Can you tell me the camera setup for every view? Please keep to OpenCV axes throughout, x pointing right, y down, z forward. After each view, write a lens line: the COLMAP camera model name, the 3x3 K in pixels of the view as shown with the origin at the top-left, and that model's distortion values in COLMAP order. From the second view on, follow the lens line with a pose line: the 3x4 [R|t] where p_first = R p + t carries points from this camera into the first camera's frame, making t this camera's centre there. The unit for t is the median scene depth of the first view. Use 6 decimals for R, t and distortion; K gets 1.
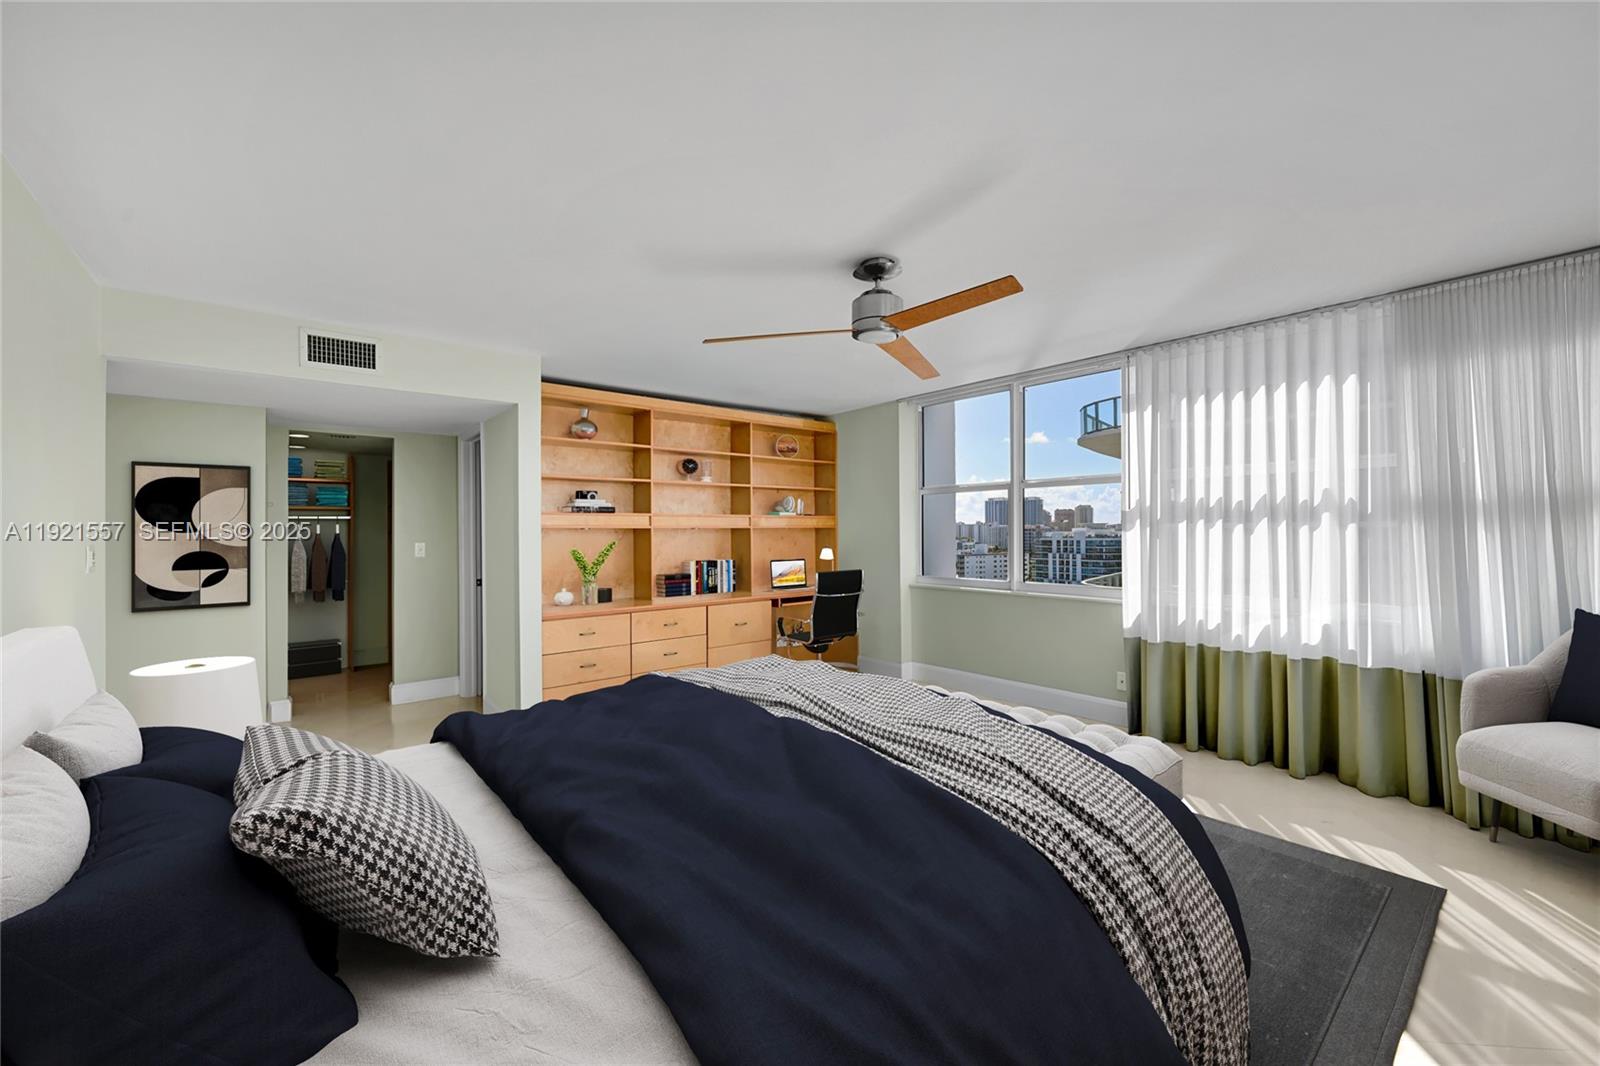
lens RADIAL K [[630.8, 0, 786.7], [0, 630.8, 524.2], [0, 0, 1]] dist [-0.001046, 0.000098]
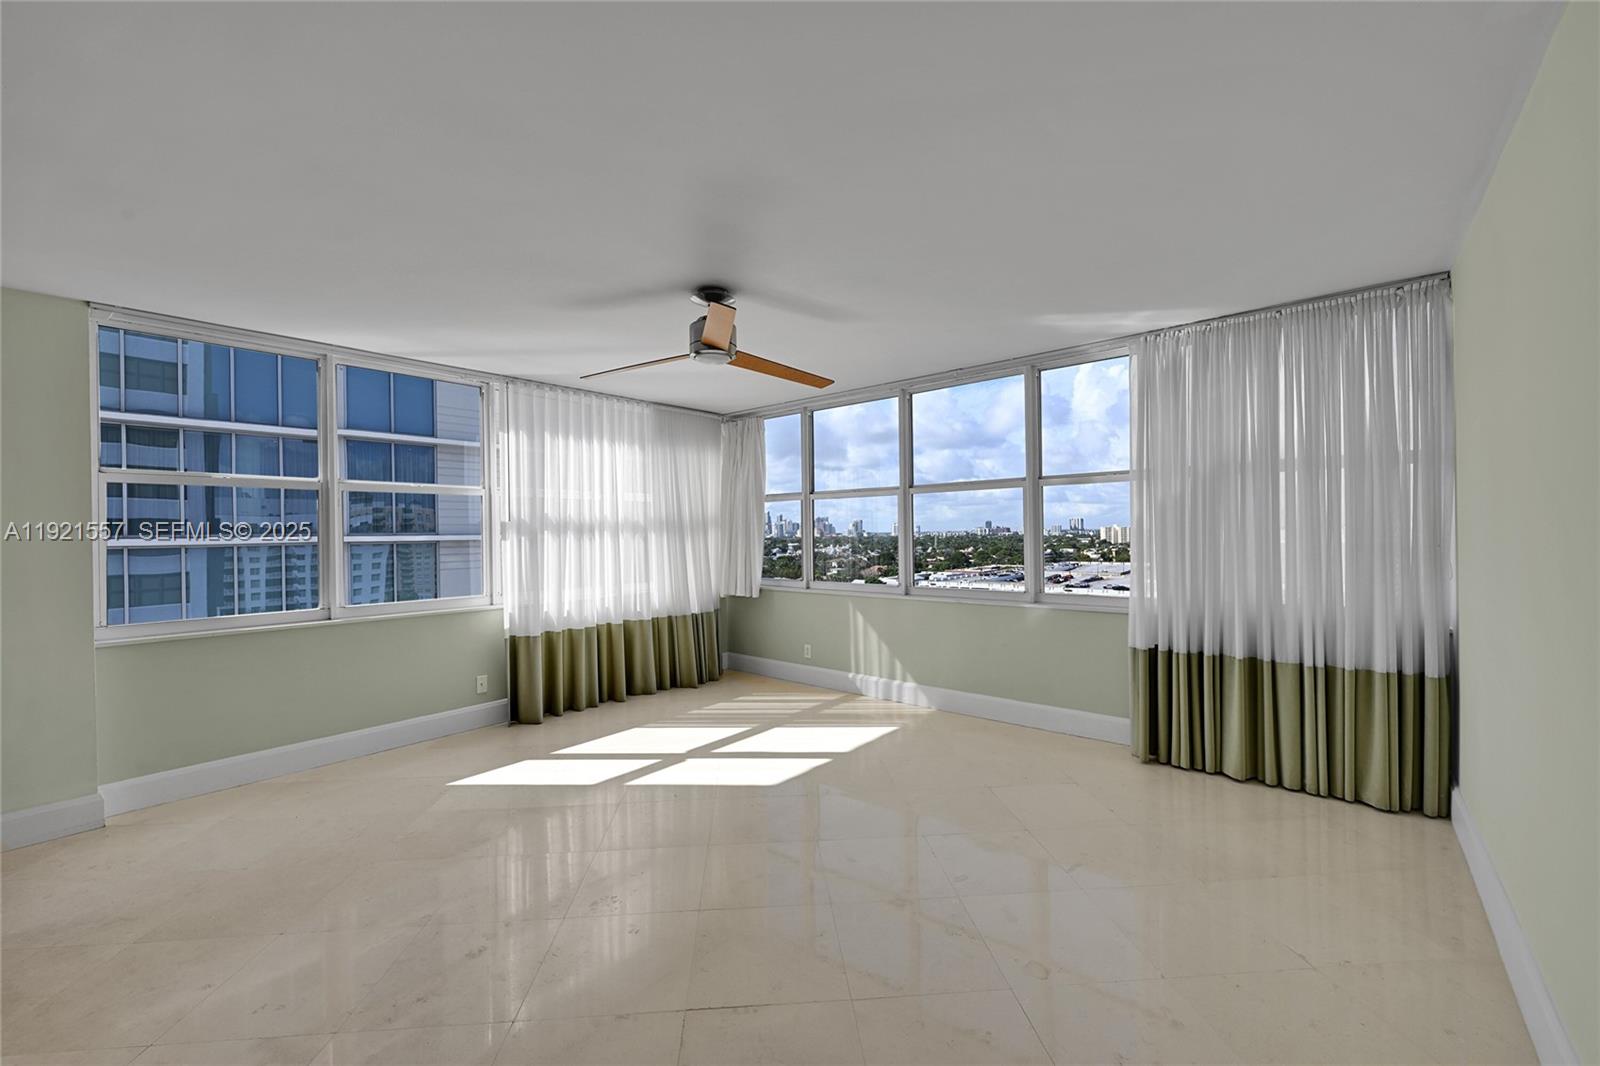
lens RADIAL K [[660.5, 0, 800.4], [0, 660.5, 533.0], [0, 0, 1]] dist [0.000248, -0.000166]
pose [[-0.200001, 0.014934, 0.979682, -0.827263], [0.007385, 0.999878, -0.013734, 0.019635], [-0.979768, 0.004488, -0.200087, 0.881438]]
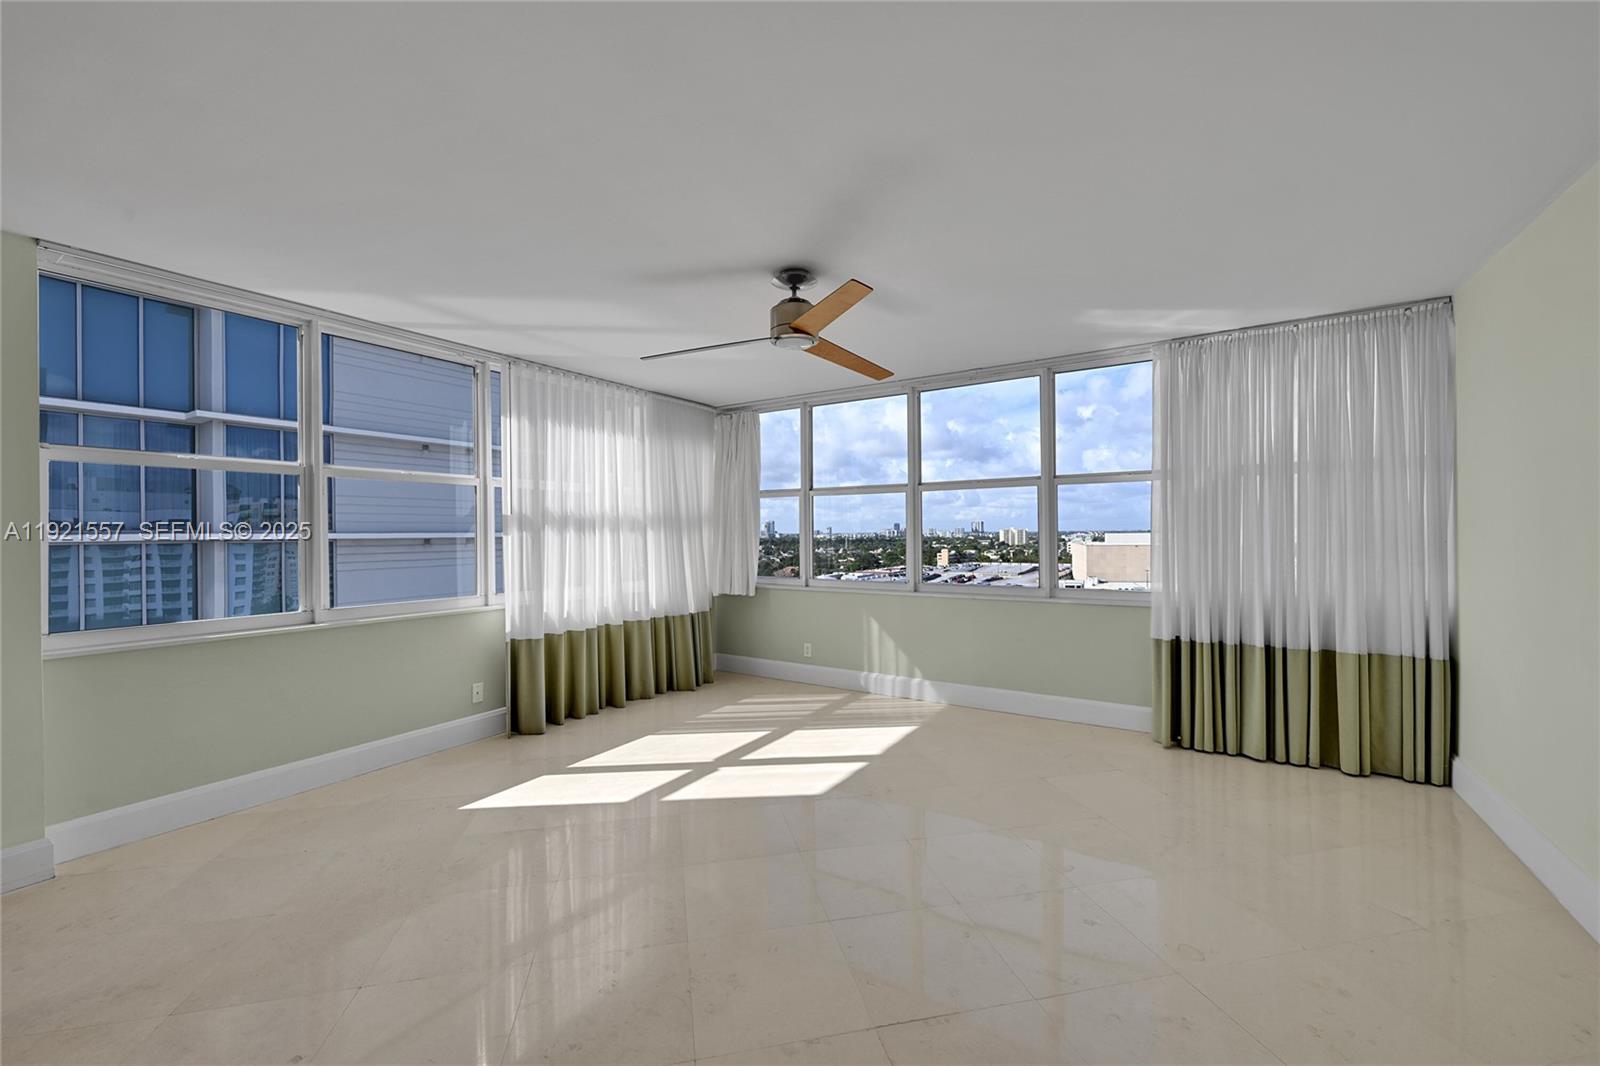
lens RADIAL K [[660.5, 0, 803.3], [0, 660.5, 533.2], [0, 0, 1]] dist [0.000248, -0.000166]
pose [[-0.339100, 0.015071, 0.940630, -0.734011], [0.004133, 0.999886, -0.014530, 0.028815], [-0.940741, -0.001040, -0.339123, 1.103006]]
